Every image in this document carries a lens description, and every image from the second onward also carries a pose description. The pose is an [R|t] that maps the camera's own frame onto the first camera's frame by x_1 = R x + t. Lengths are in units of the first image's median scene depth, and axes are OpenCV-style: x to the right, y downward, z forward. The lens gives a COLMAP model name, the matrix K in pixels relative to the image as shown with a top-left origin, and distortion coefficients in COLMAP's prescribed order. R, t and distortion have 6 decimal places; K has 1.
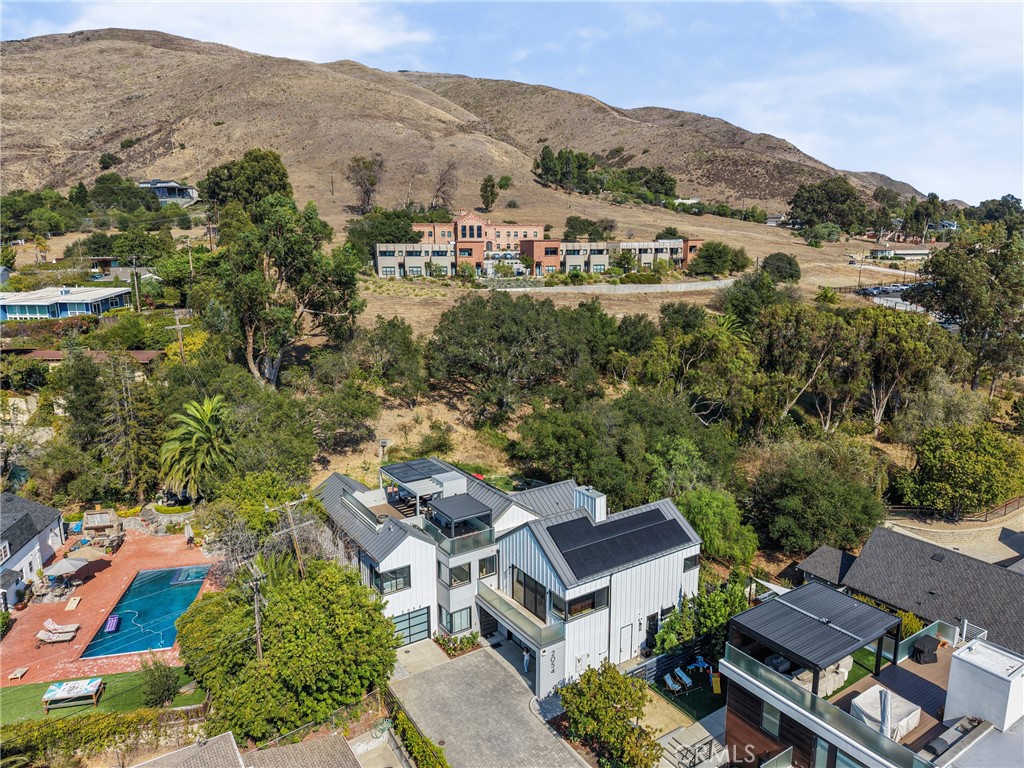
lens RADIAL K [[678.9, 0, 515.1], [0, 678.9, 390.8], [0, 0, 1]] dist [0.018026, -0.020540]
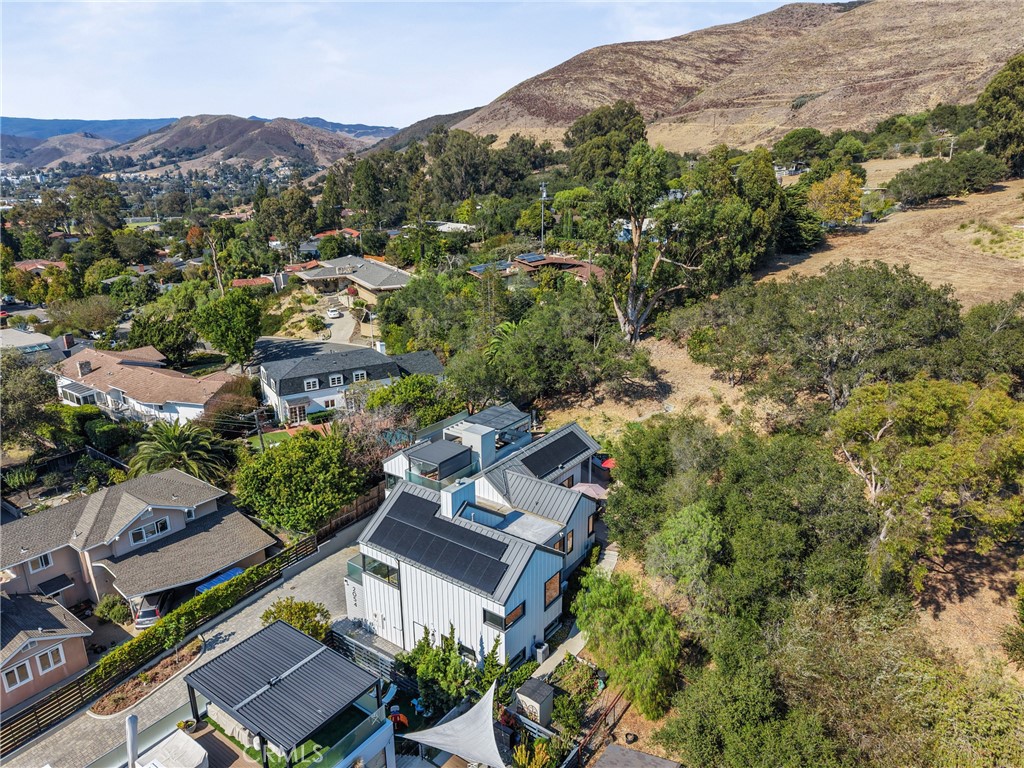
lens RADIAL K [[678.9, 0, 510.6], [0, 678.9, 391.5], [0, 0, 1]] dist [0.018026, -0.020540]
pose [[0.345088, 0.293454, -0.891515, 0.187337], [-0.190765, 0.951968, 0.239511, -0.042682], [0.918979, 0.087418, 0.384493, 0.139902]]
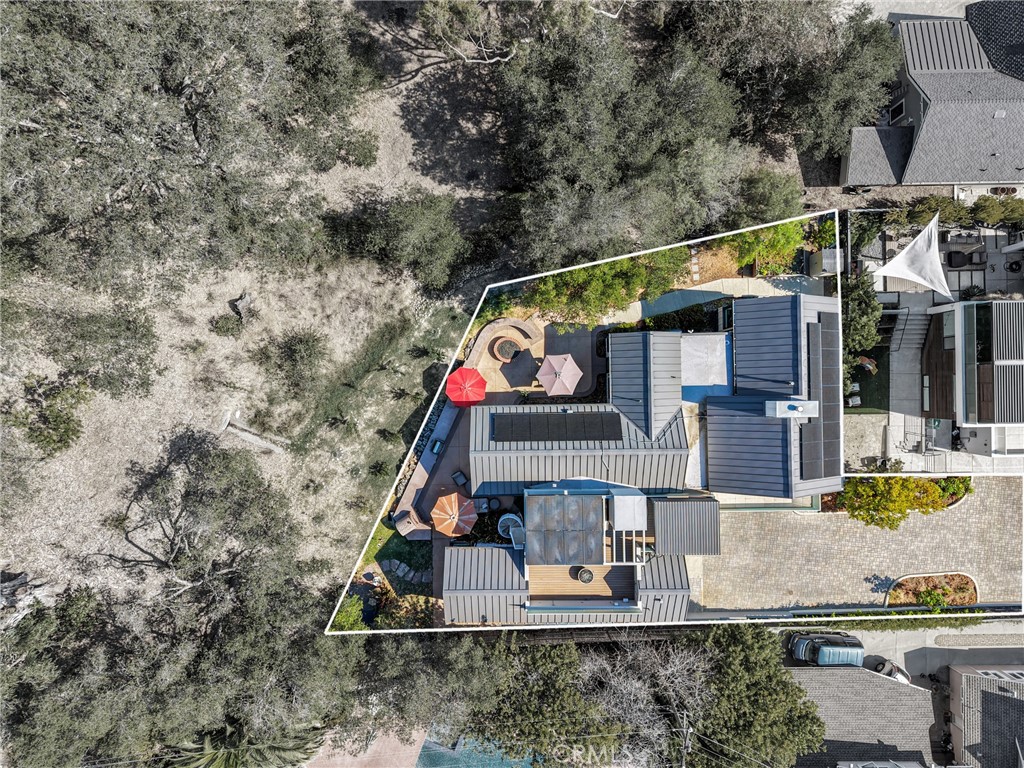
lens RADIAL K [[678.9, 0, 513.5], [0, 678.9, 378.1], [0, 0, 1]] dist [0.018026, -0.020540]
pose [[0.544106, -0.839001, 0.004989, -0.009778], [0.184177, 0.125239, 0.974882, -0.146315], [-0.818552, -0.529520, 0.222668, 0.225143]]
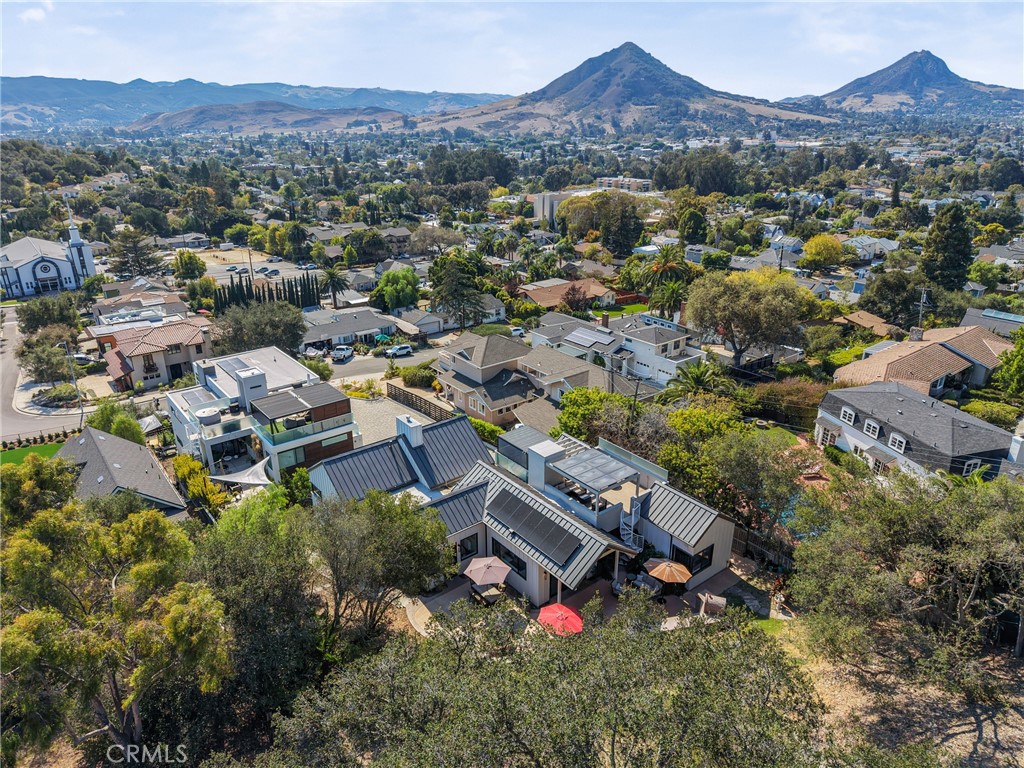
lens RADIAL K [[678.9, 0, 506.9], [0, 678.9, 386.6], [0, 0, 1]] dist [0.018026, -0.020540]
pose [[-0.997108, 0.038000, -0.065809, 0.004189], [-0.005609, 0.826831, 0.562422, -0.106040], [0.075785, 0.561165, -0.824227, 0.382308]]
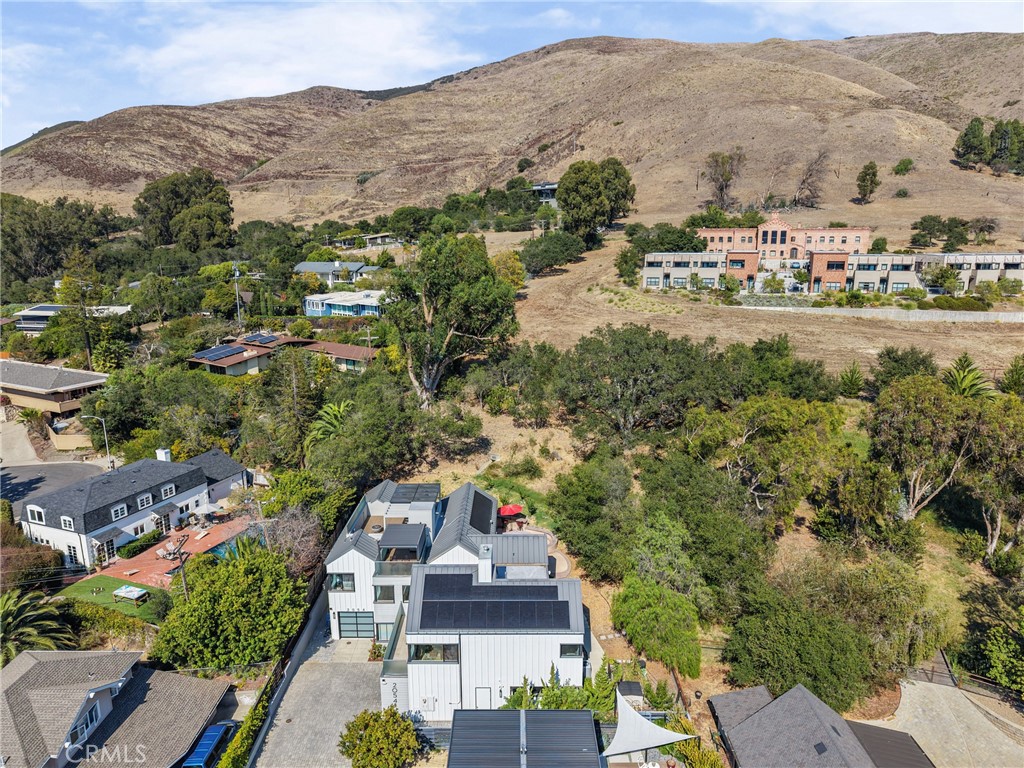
lens RADIAL K [[678.9, 0, 512.5], [0, 678.9, 391.6], [0, 0, 1]] dist [0.018026, -0.020540]
pose [[0.829201, 0.130119, -0.543594, 0.136468], [-0.116935, 0.991389, 0.058934, -0.032265], [0.546582, 0.014697, 0.837277, 0.029606]]
